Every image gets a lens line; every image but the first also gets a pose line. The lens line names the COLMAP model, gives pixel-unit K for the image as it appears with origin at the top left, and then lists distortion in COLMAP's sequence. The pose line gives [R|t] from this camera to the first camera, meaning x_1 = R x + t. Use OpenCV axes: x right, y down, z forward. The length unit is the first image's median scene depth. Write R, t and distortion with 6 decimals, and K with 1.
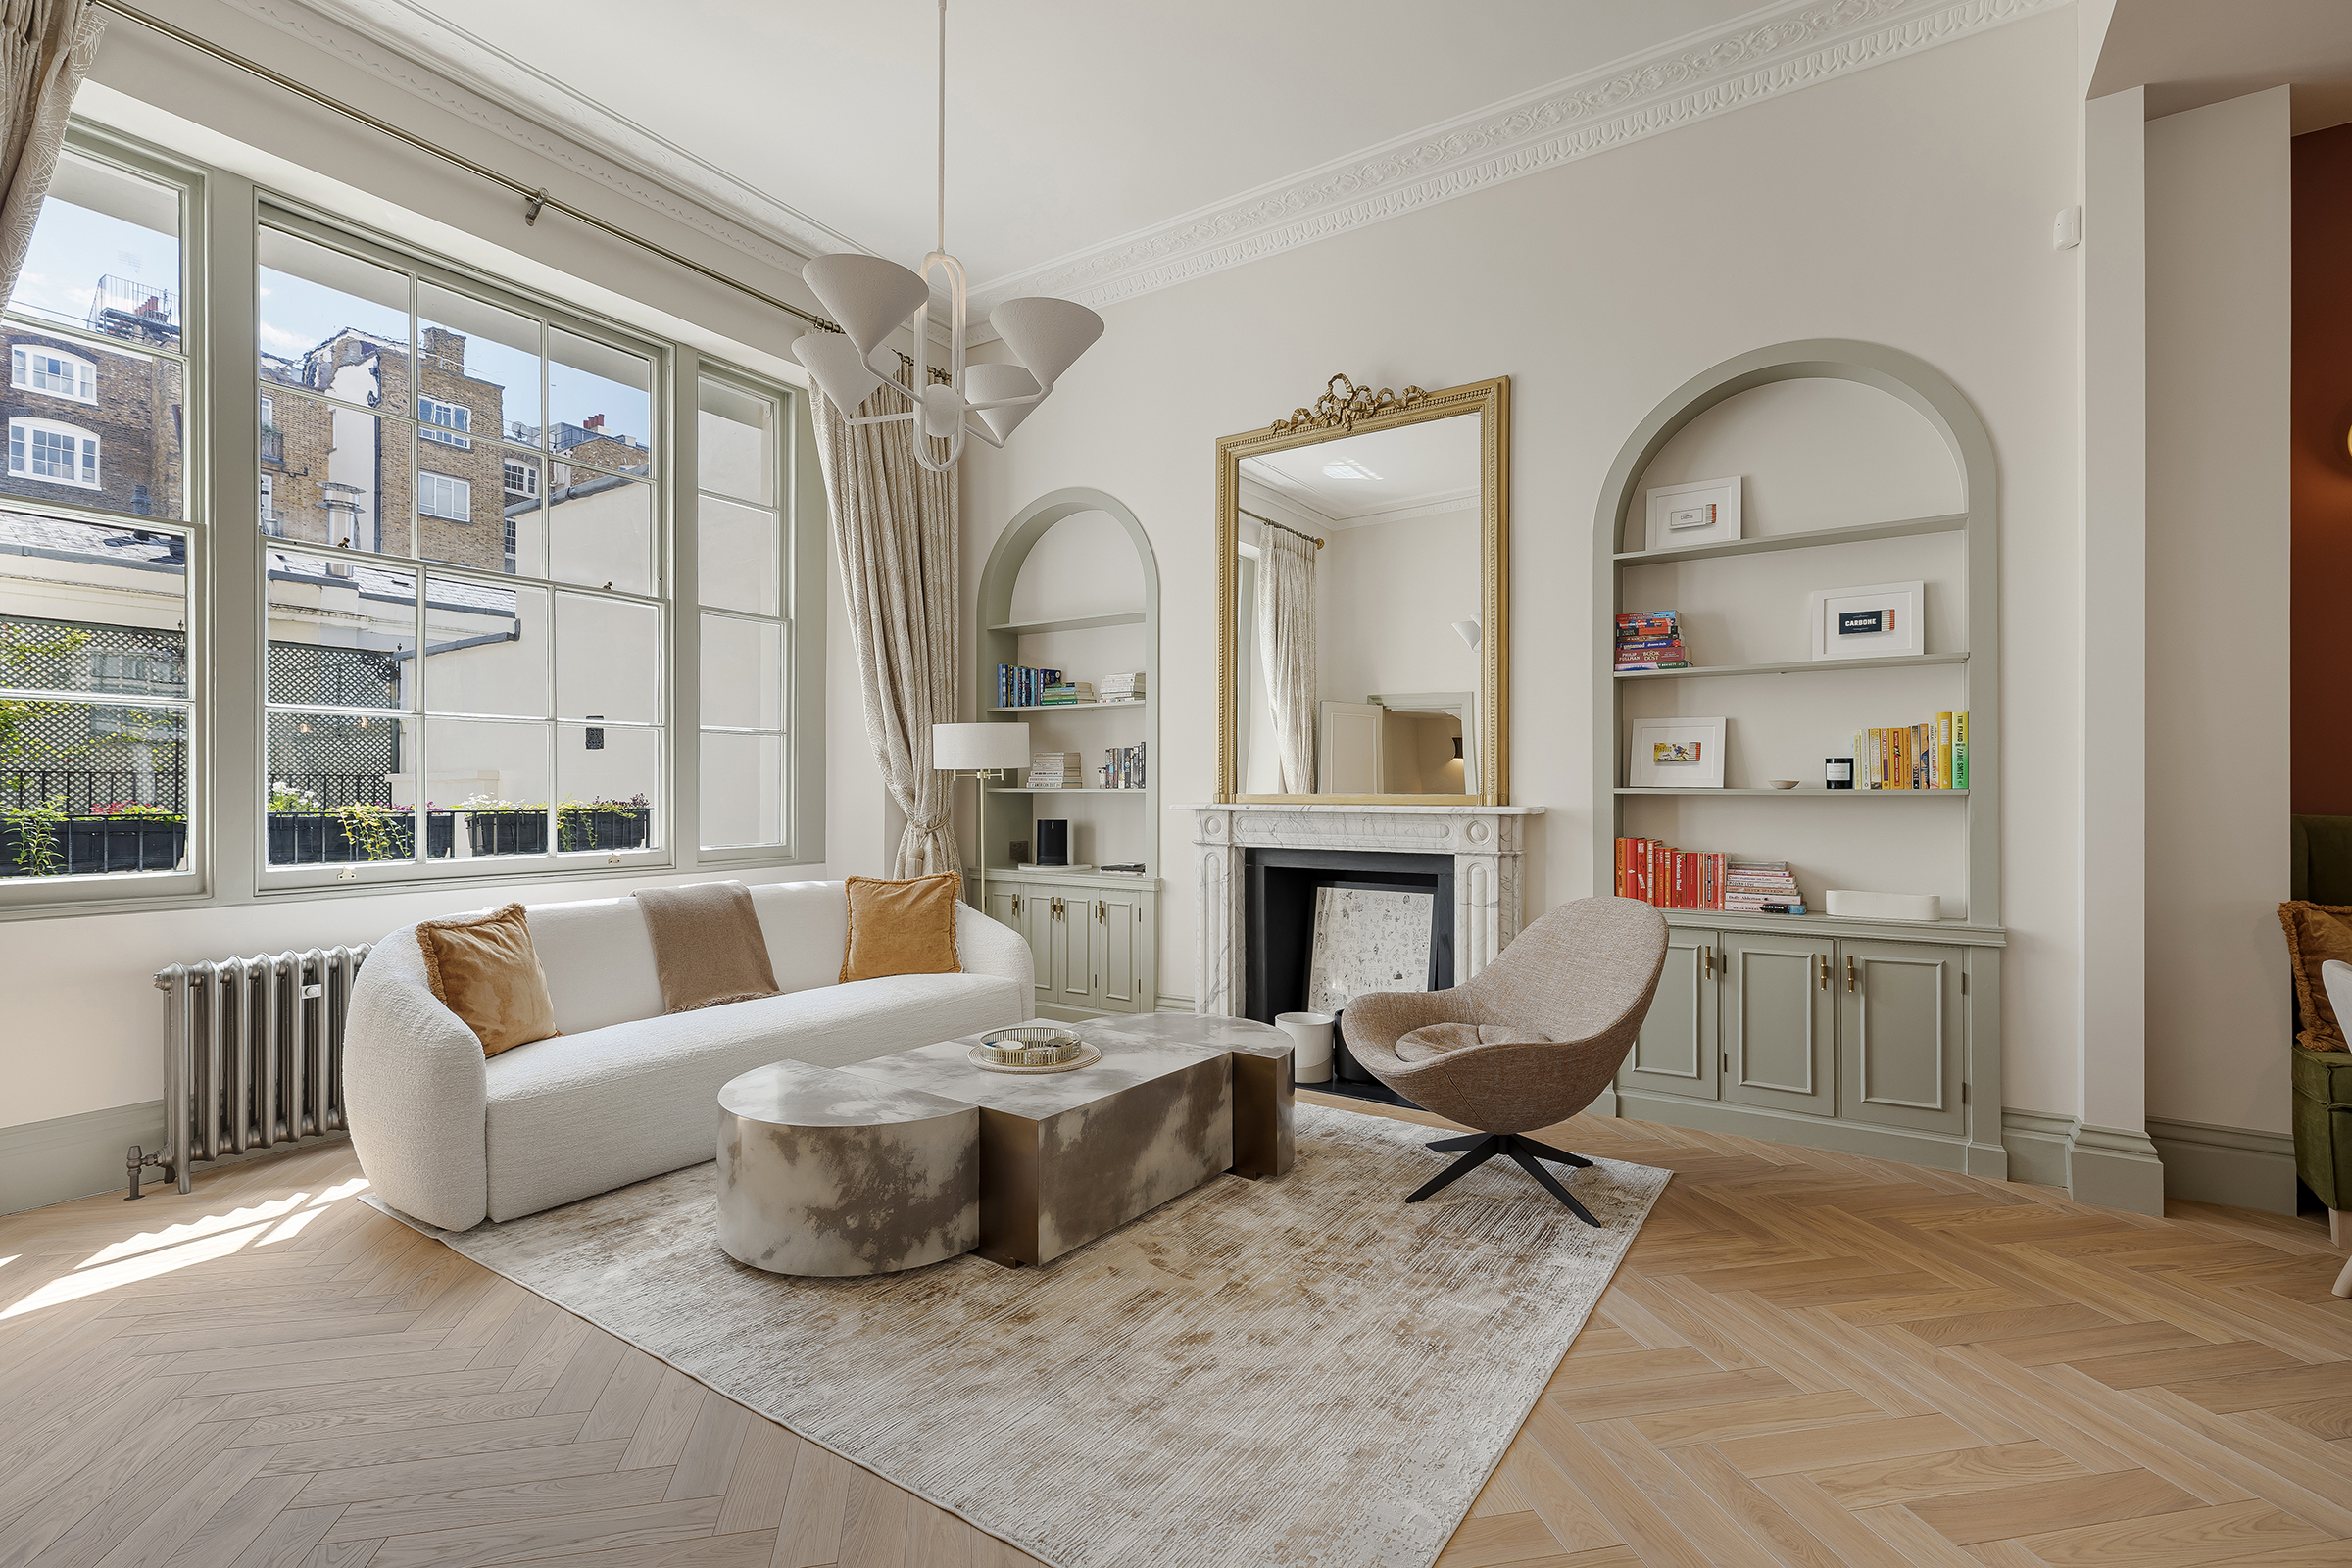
lens RADIAL K [[1055.6, 0, 1164.3], [0, 1055.6, 790.6], [0, 0, 1]] dist [0.002866, 0.000380]
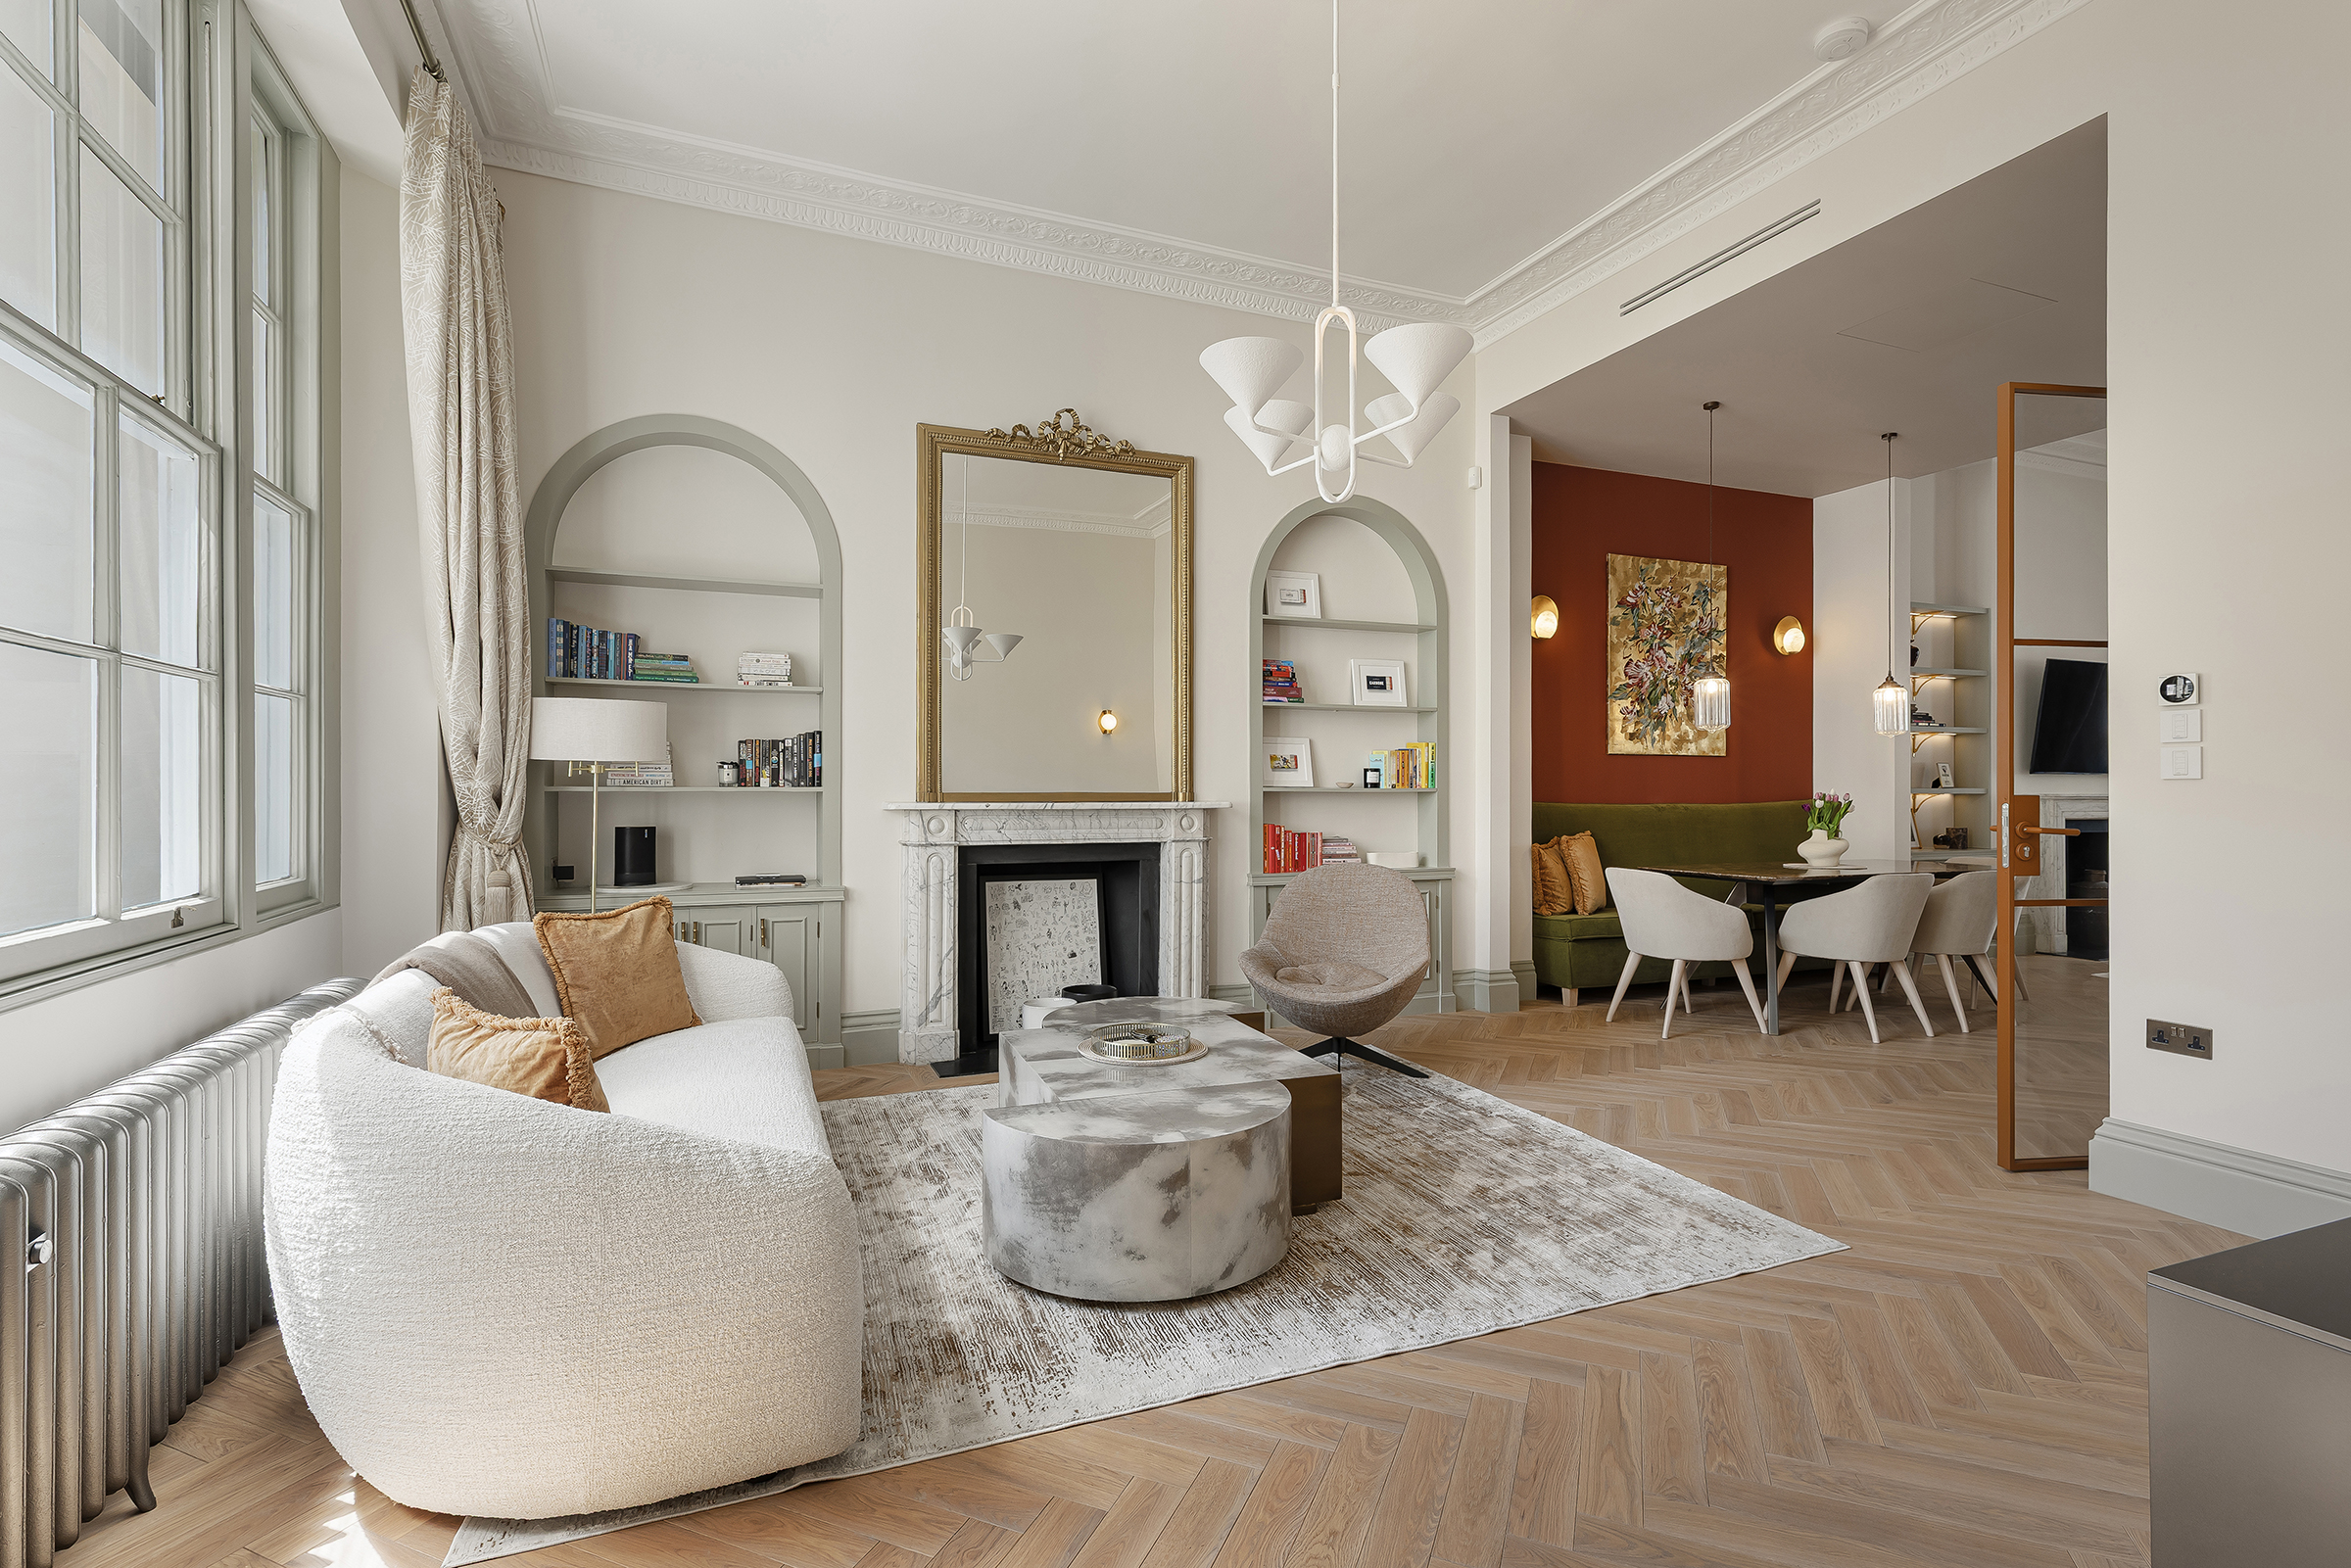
lens RADIAL K [[1089.2, 0, 1166.1], [0, 1089.2, 789.6], [0, 0, 1]] dist [0.010864, 0.000108]
pose [[0.561570, -0.001042, 0.827428, -0.826349], [-0.000115, 0.999999, 0.001337, -0.001470], [-0.827429, -0.000846, 0.561570, 0.327659]]
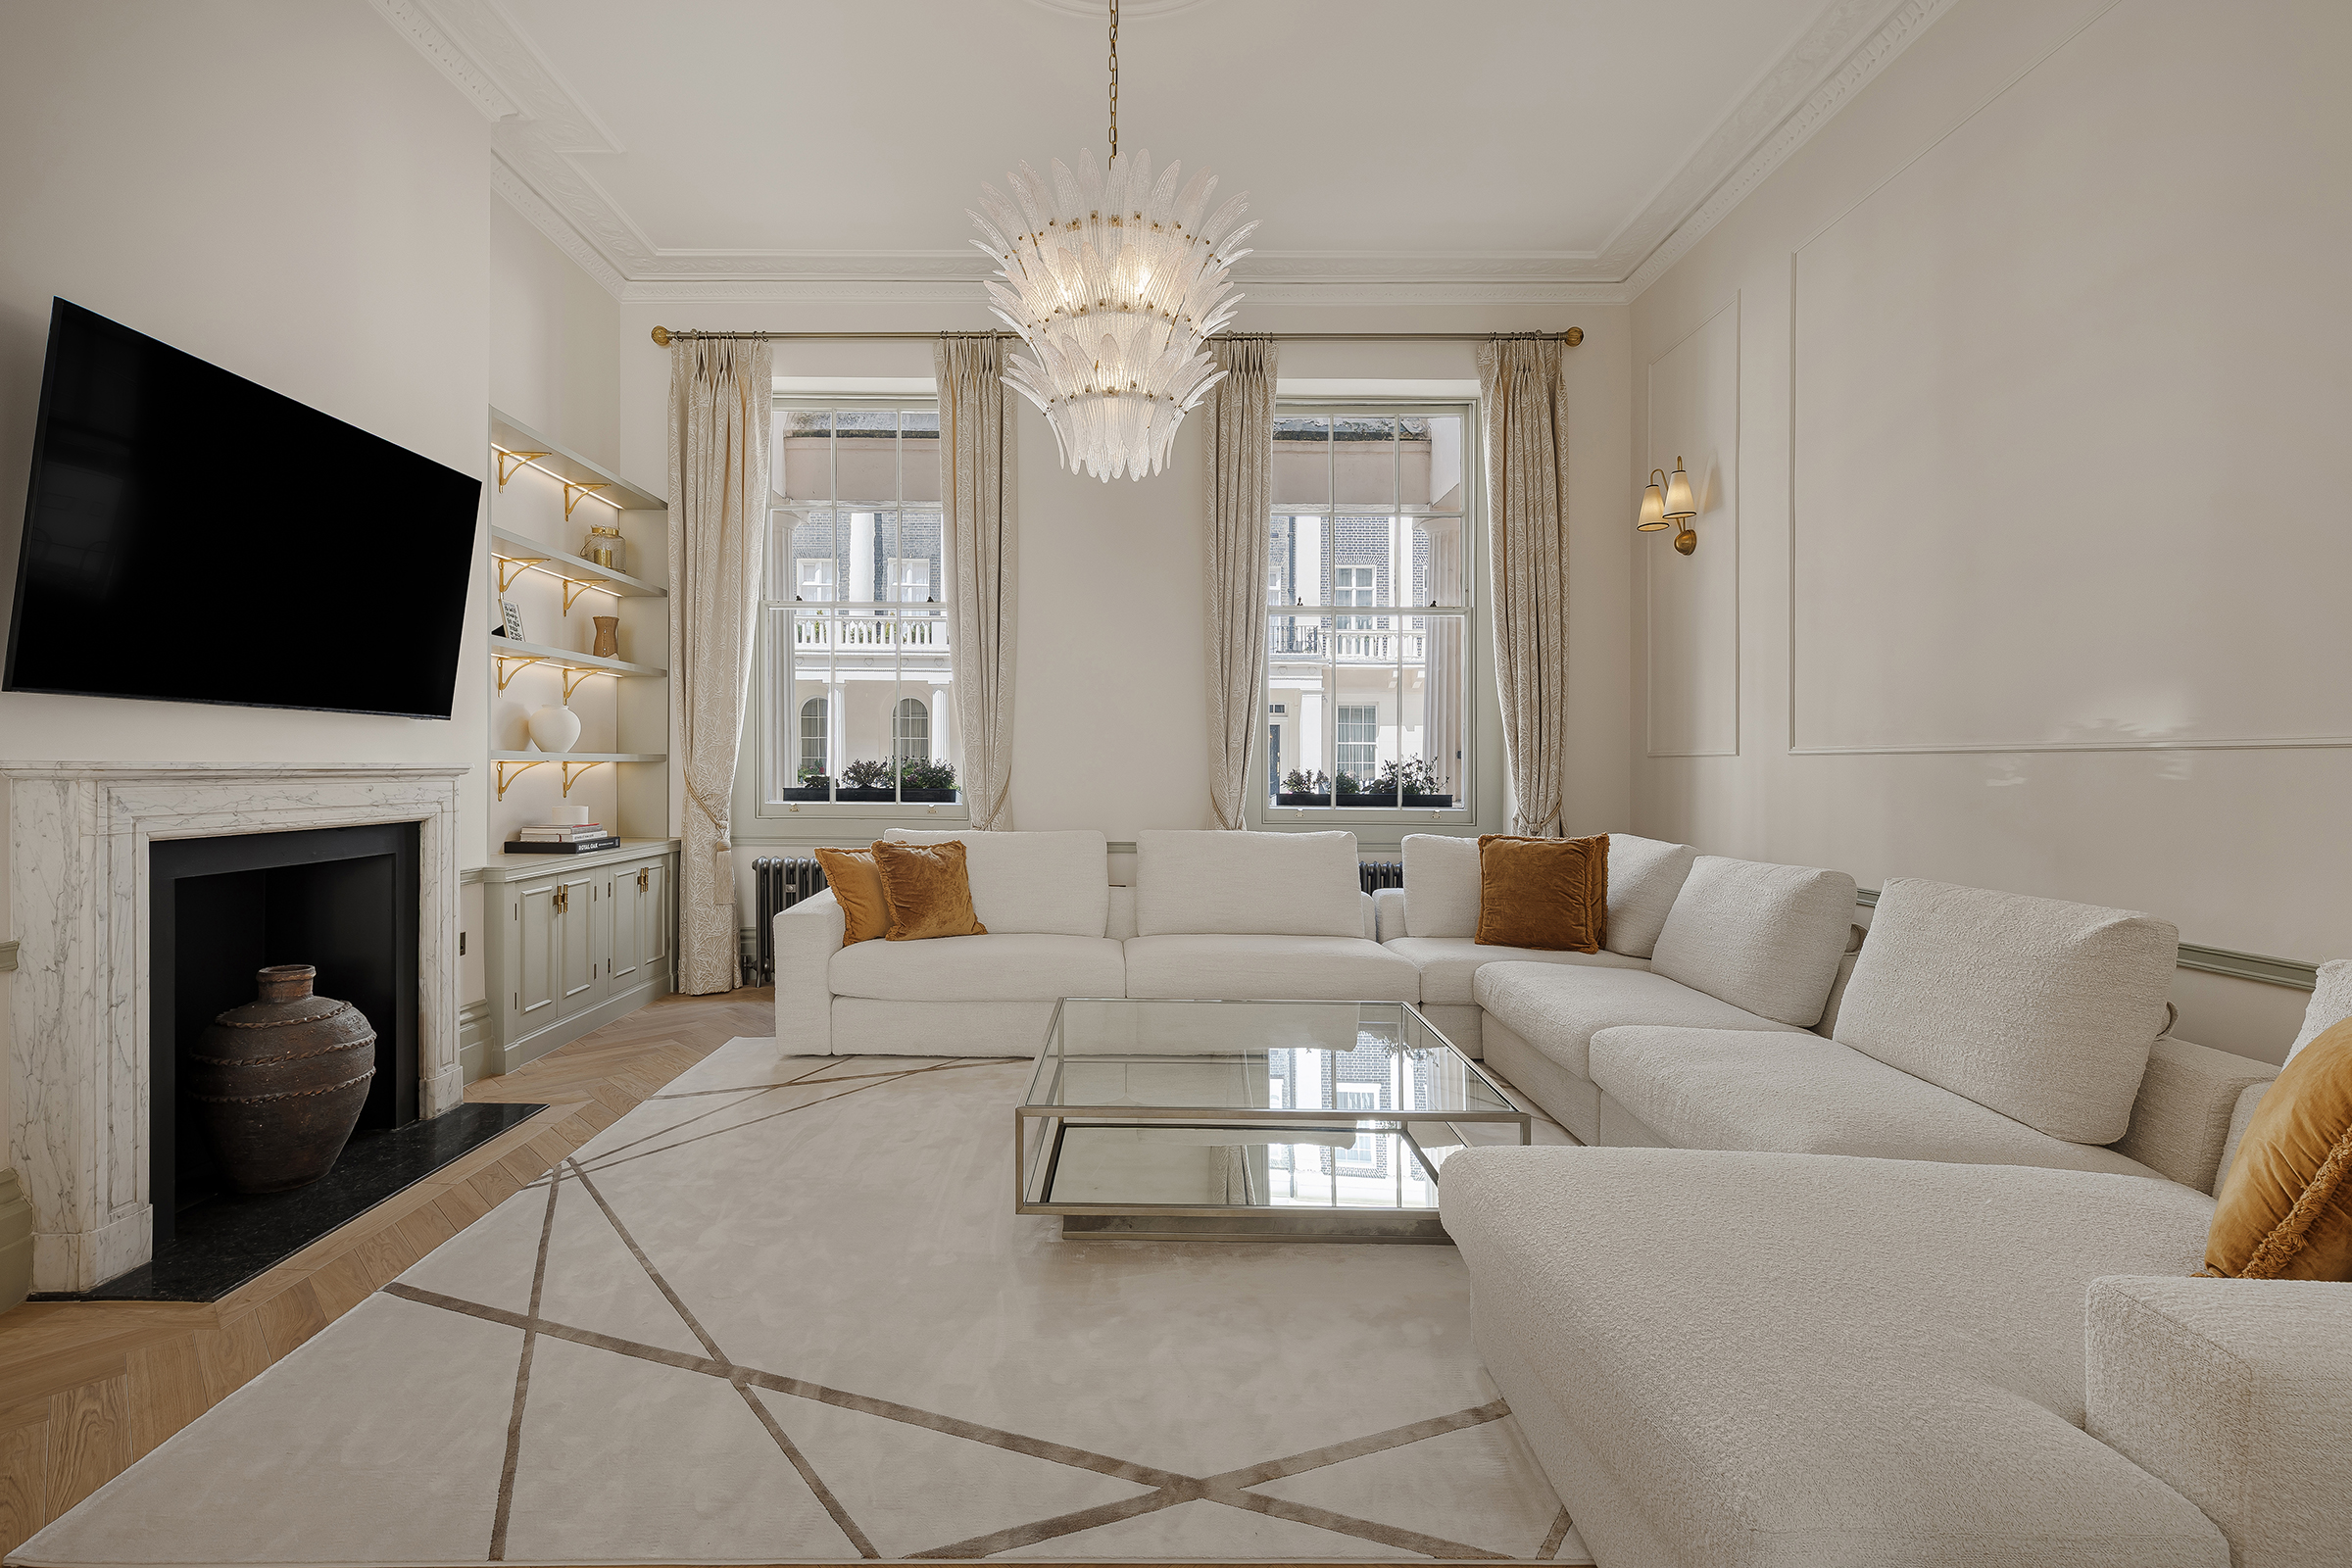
lens RADIAL K [[1093.9, 0, 1166.0], [0, 1093.9, 757.2], [0, 0, 1]] dist [0.002759, 0.000474]
pose [[-0.551389, 0.000653, 0.834248, 0.991368], [-0.005631, 0.999974, -0.004504, 0.006782], [-0.834230, -0.007181, -0.551371, -0.067674]]
